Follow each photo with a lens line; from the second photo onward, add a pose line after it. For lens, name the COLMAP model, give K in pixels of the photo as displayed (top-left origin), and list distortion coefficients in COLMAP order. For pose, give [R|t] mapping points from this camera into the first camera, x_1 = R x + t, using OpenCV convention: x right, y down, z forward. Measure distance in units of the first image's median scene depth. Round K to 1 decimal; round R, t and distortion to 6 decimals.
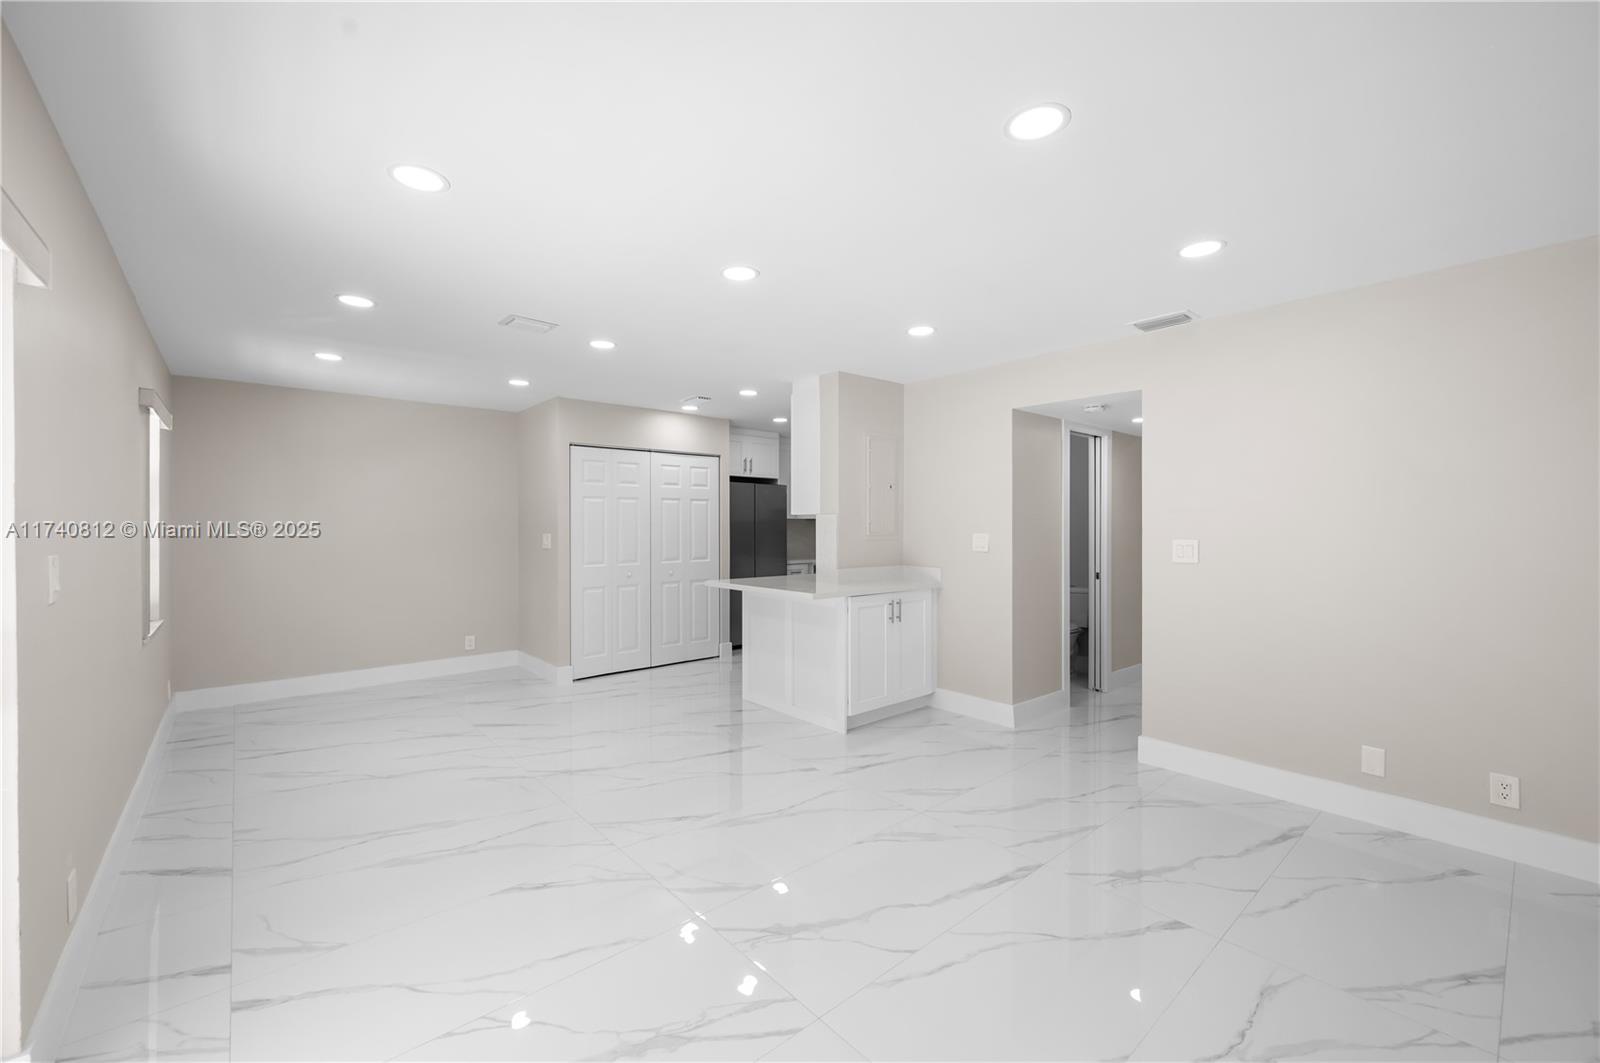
lens RADIAL K [[641.1, 0, 794.5], [0, 641.1, 526.6], [0, 0, 1]] dist [0.001756, -0.000578]
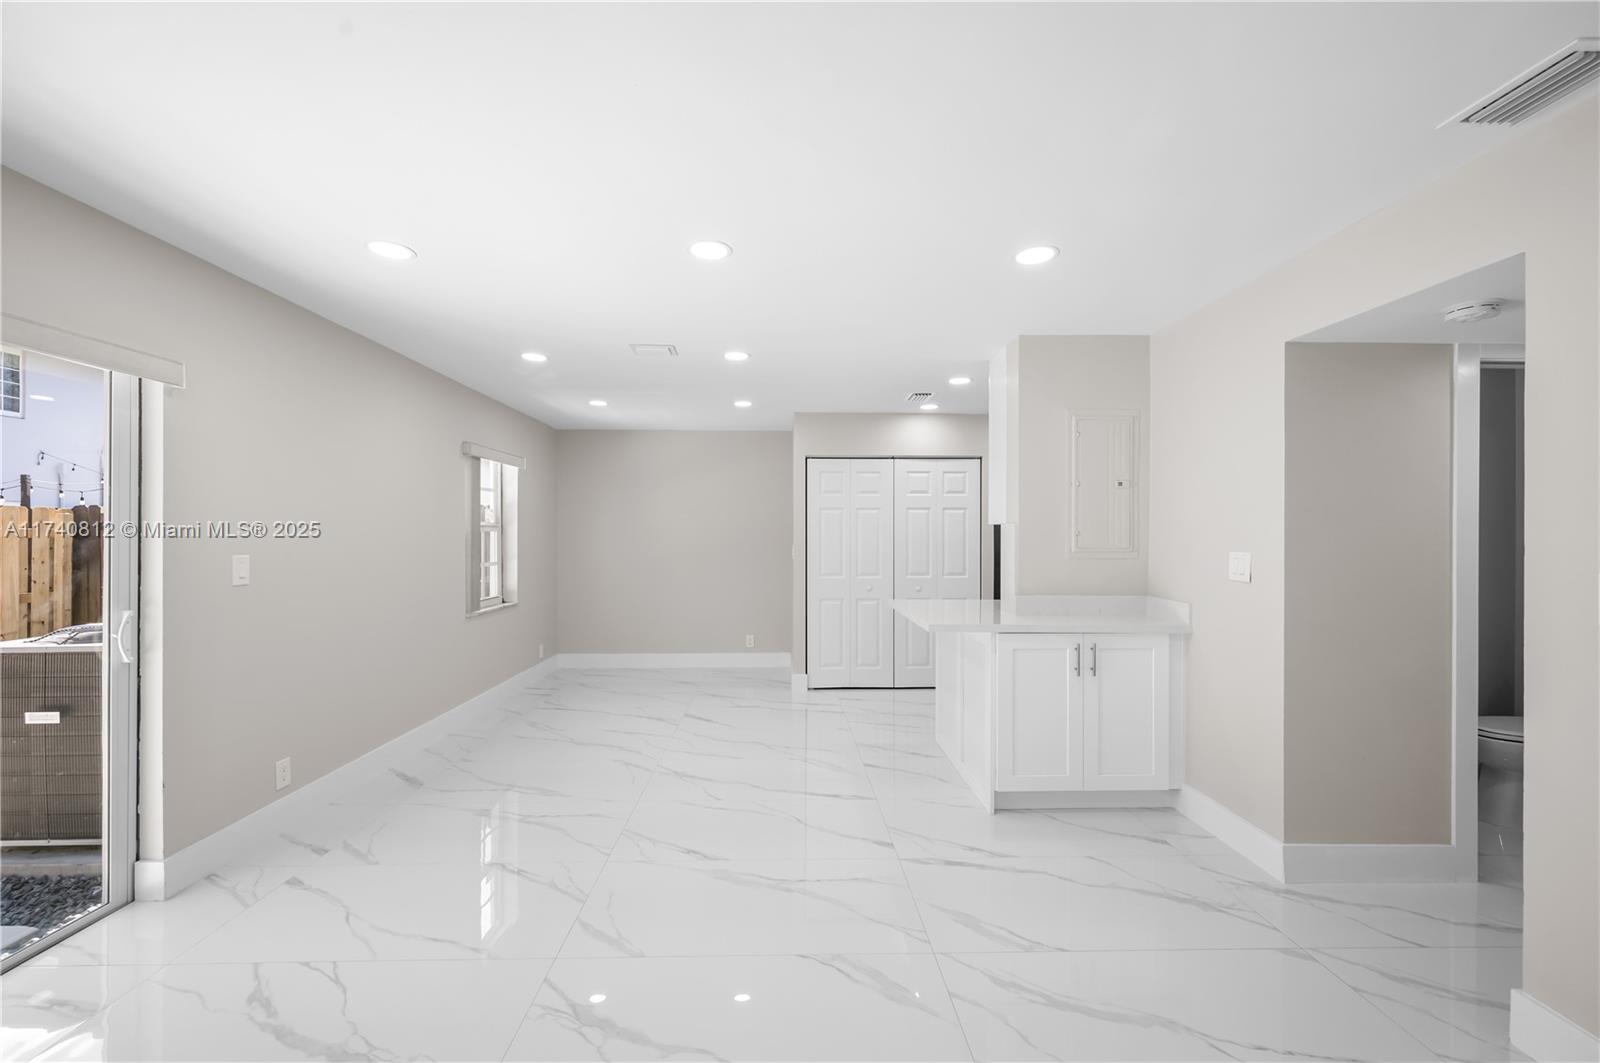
lens RADIAL K [[641.1, 0, 795.1], [0, 641.1, 534.4], [0, 0, 1]] dist [0.001756, -0.000578]
pose [[0.775507, 0.001275, -0.631338, 0.345303], [-0.004715, 0.999982, -0.003773, -0.001653], [0.631322, 0.005903, 0.775499, 0.243460]]
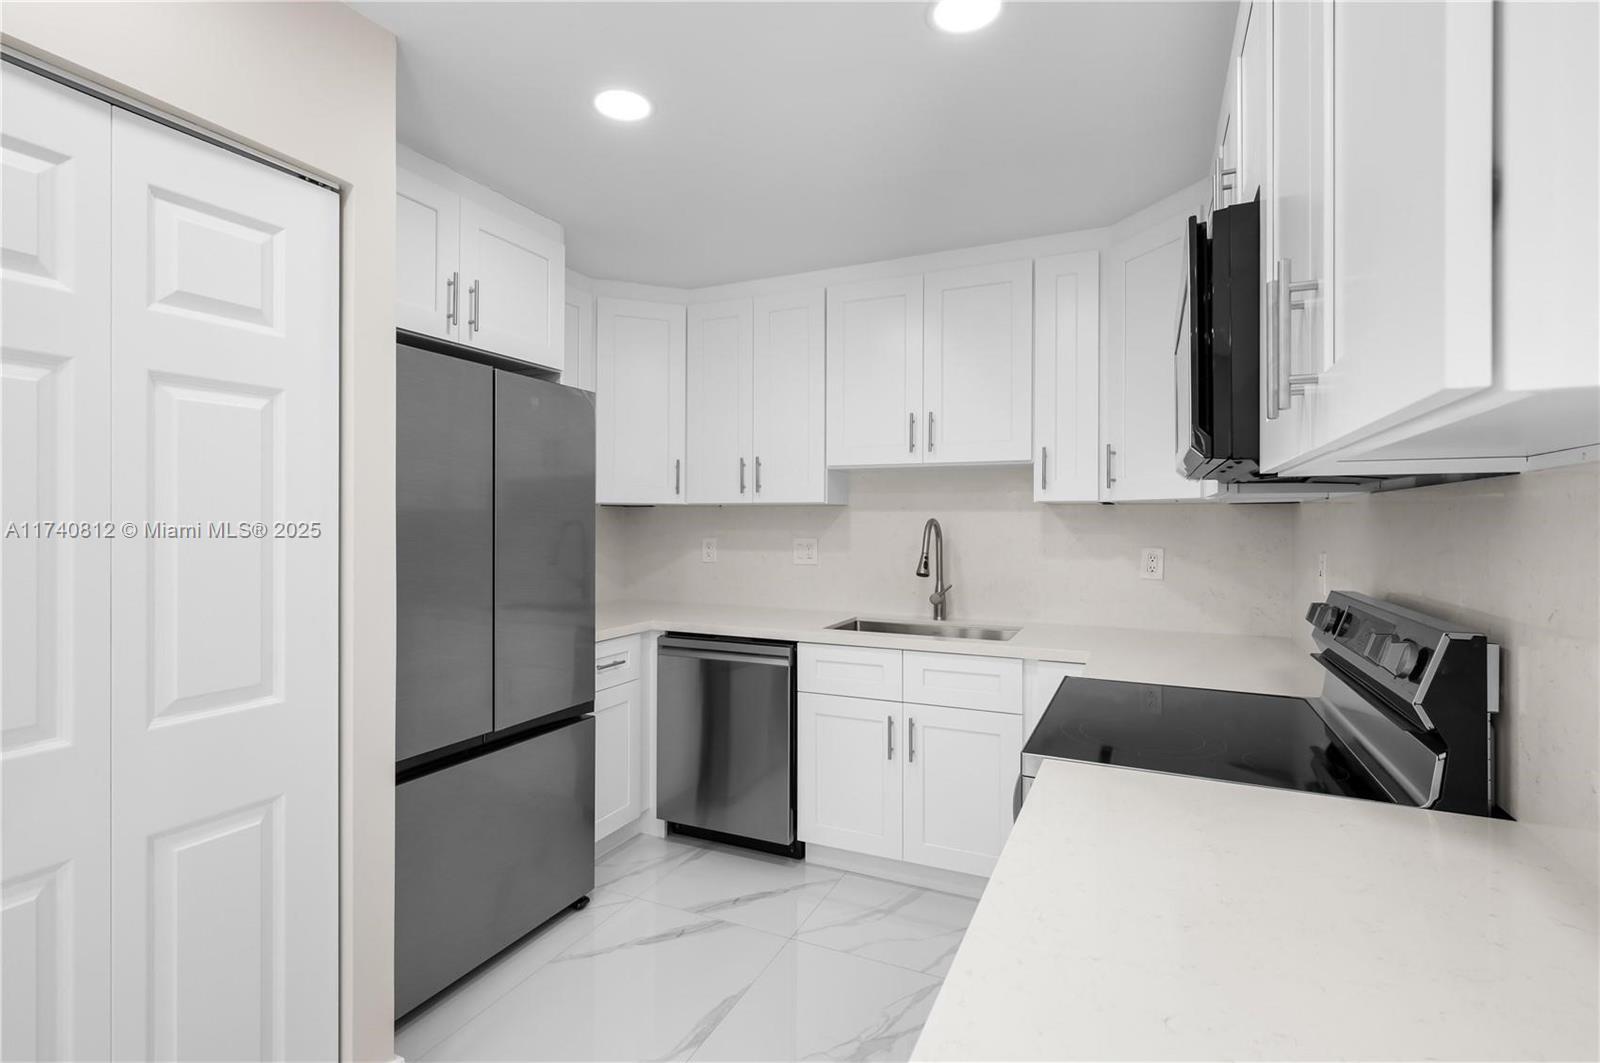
lens RADIAL K [[748.3, 0, 803.4], [0, 748.3, 515.4], [0, 0, 1]] dist [0.001176, 0.000446]
pose [[0.902926, 0.007262, 0.429734, -0.125905], [-0.002892, 0.999937, -0.010820, -0.001975], [-0.429786, 0.008527, 0.902891, 1.042014]]
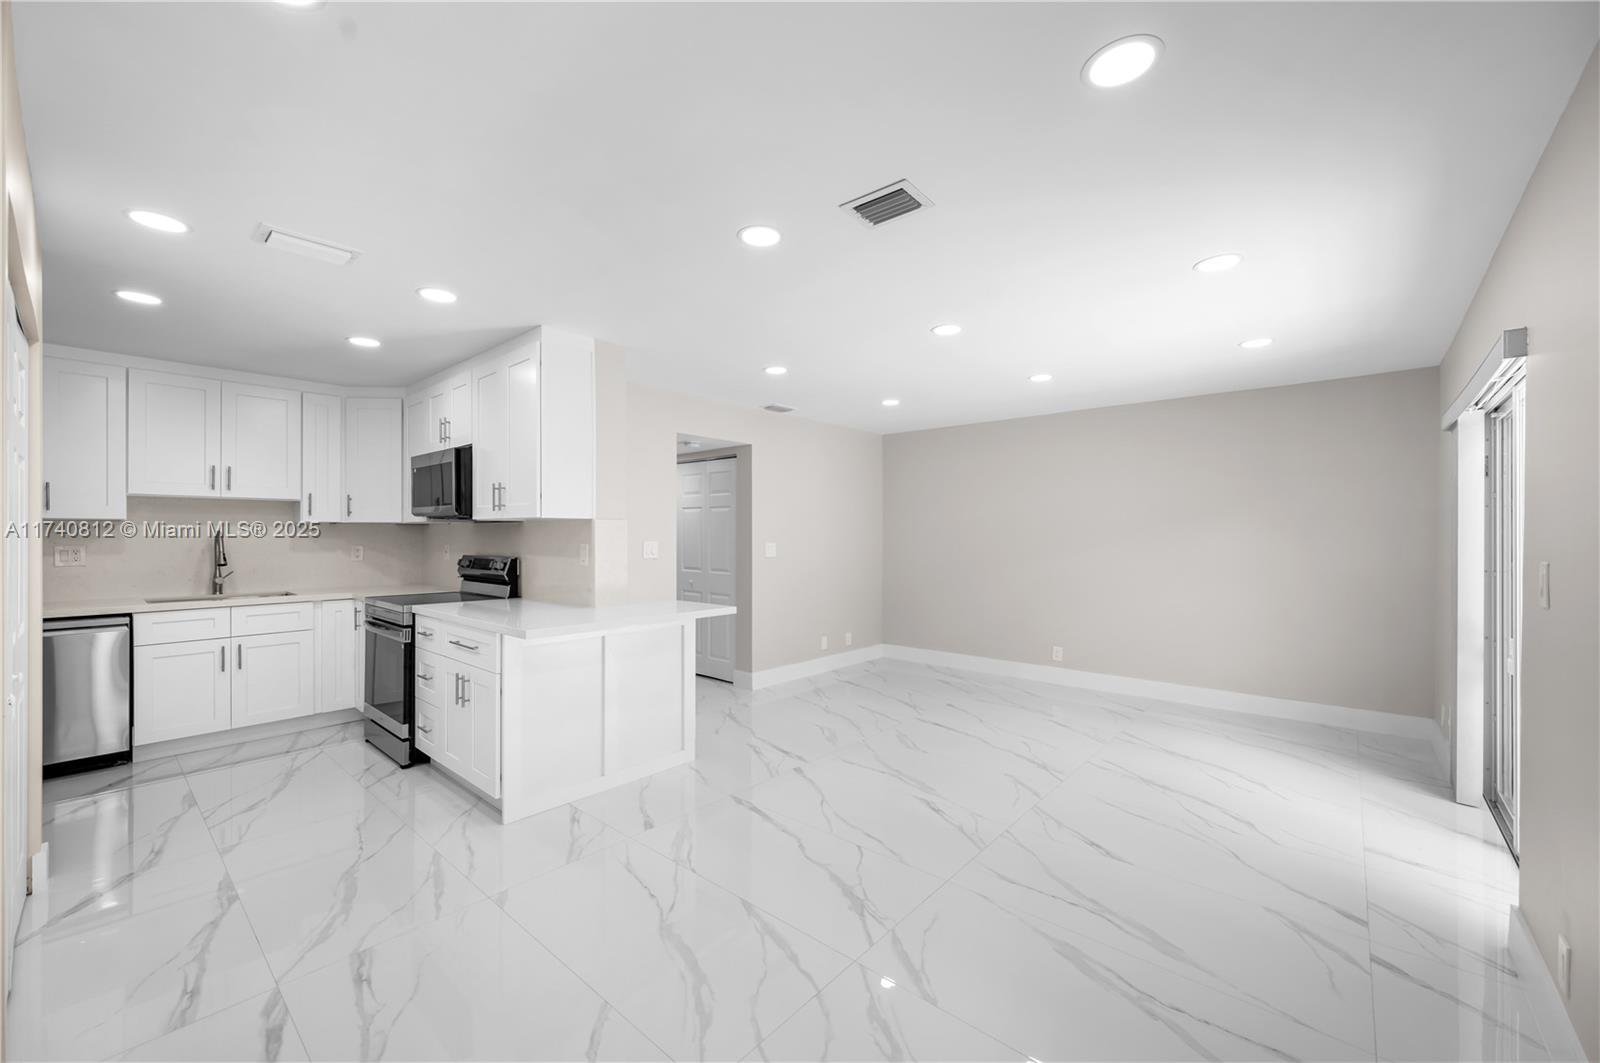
lens RADIAL K [[641.1, 0, 784.6], [0, 641.1, 532.6], [0, 0, 1]] dist [0.001756, -0.000578]
pose [[-0.131653, 0.002269, 0.991293, -0.779982], [0.001563, 0.999997, -0.002081, -0.000589], [-0.991295, 0.001275, -0.131656, 0.907364]]
